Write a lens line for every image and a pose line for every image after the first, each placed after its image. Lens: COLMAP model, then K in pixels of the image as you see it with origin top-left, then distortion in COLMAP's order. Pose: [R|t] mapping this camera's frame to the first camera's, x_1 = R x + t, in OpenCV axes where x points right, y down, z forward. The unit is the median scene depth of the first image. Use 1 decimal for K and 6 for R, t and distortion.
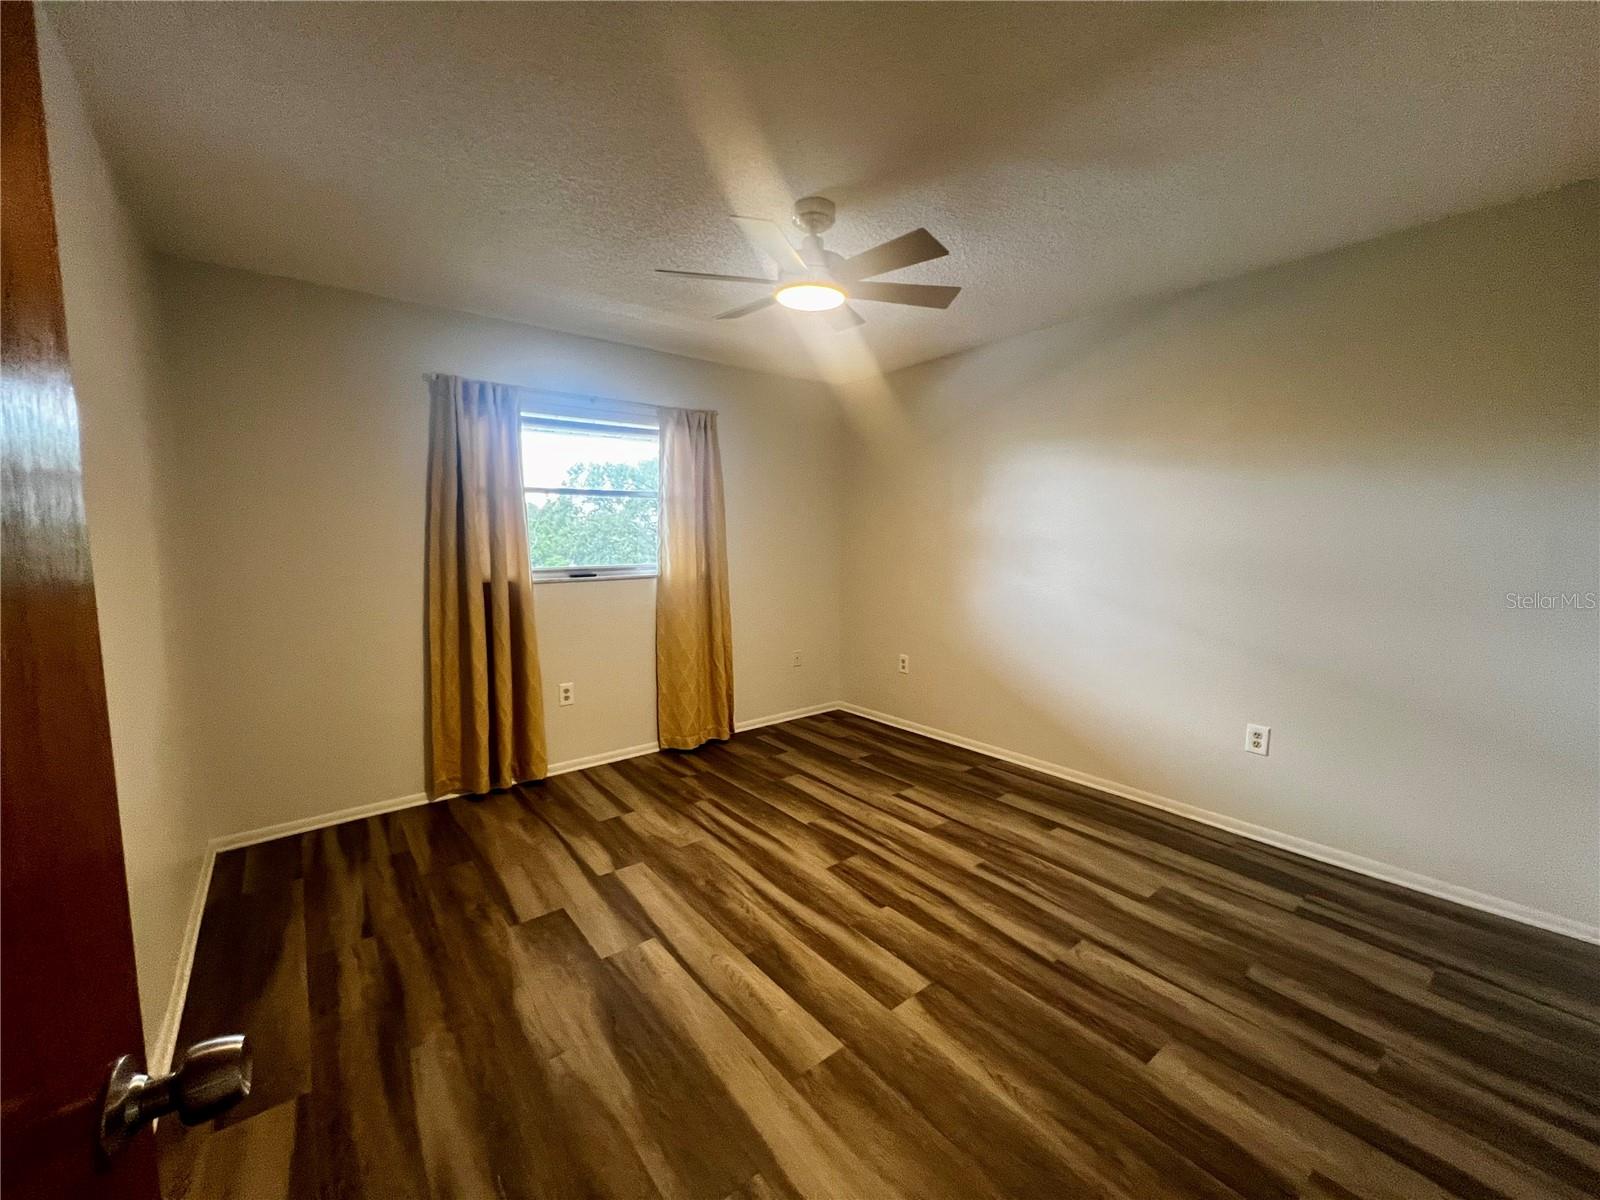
lens RADIAL K [[638.3, 0, 793.3], [0, 638.3, 594.8], [0, 0, 1]] dist [-0.001303, -0.000069]
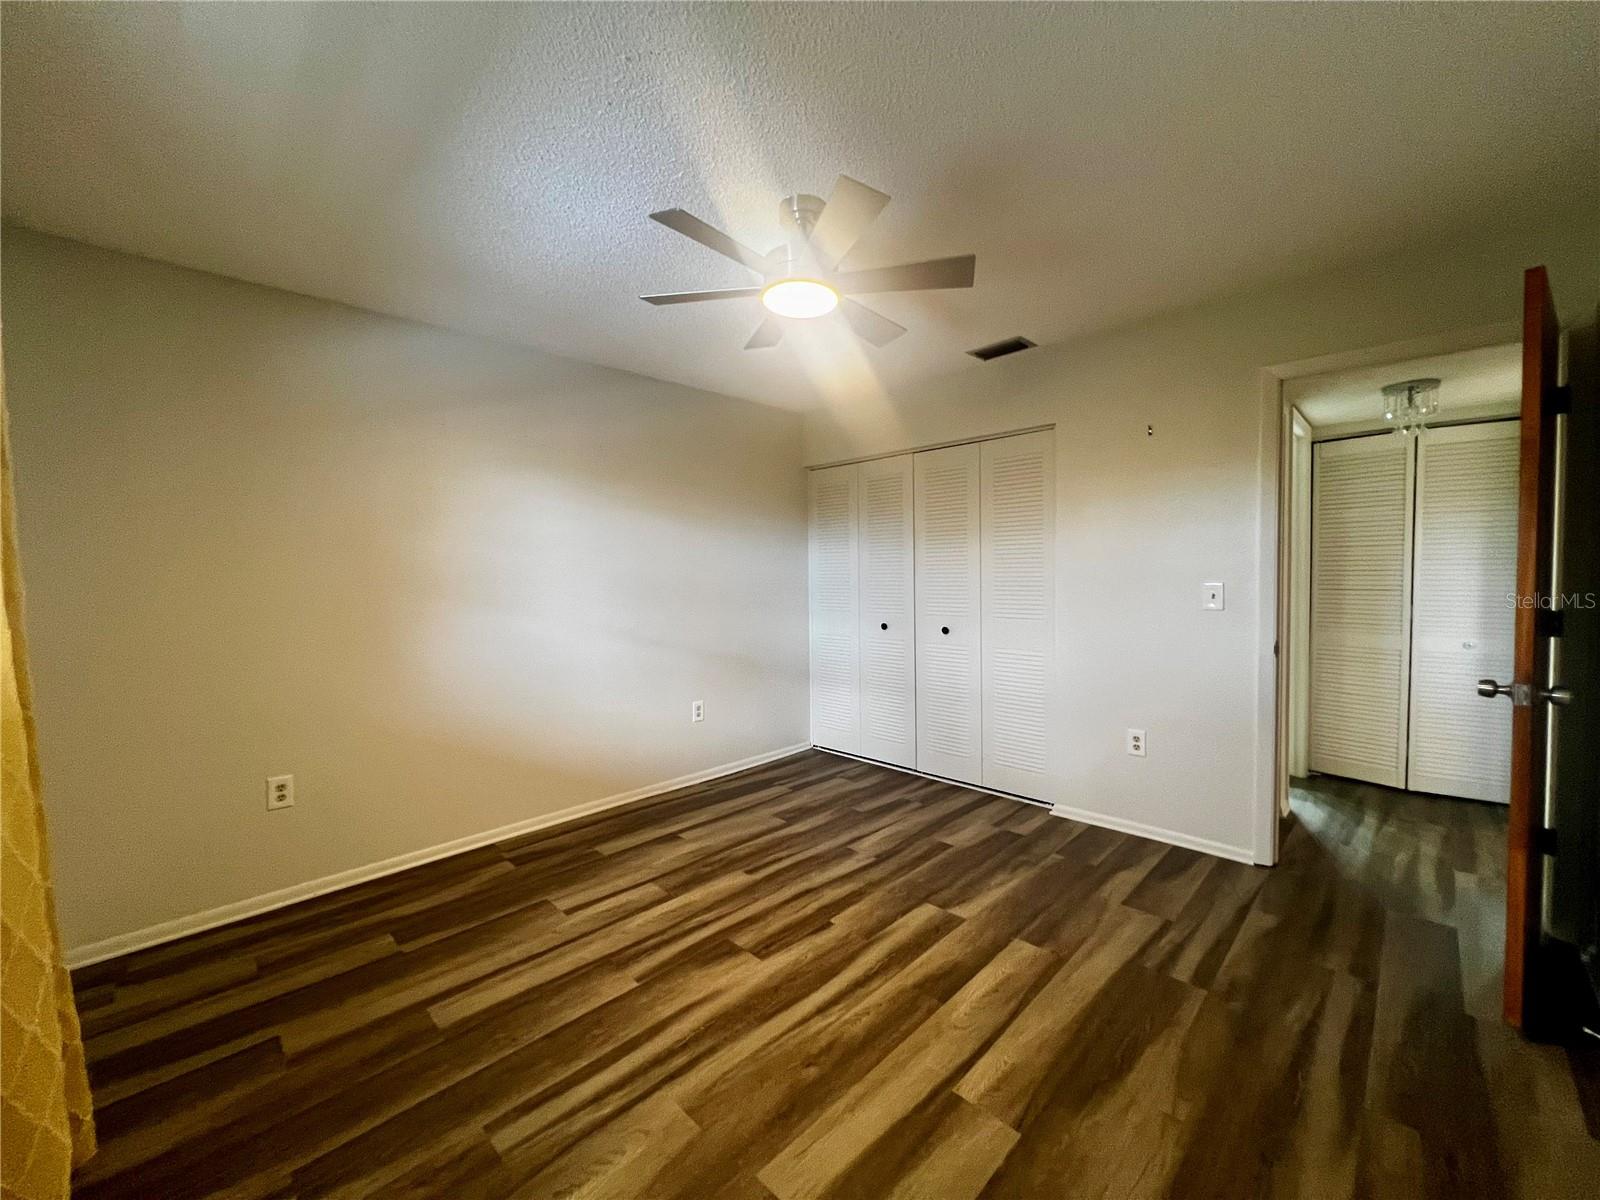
lens RADIAL K [[638.3, 0, 793.3], [0, 638.3, 594.8], [0, 0, 1]] dist [-0.001303, -0.000069]
pose [[-0.118598, -0.029289, 0.992510, -0.793754], [0.106384, 0.993436, 0.042029, -0.077698], [-0.987227, 0.110572, -0.114704, 1.040378]]
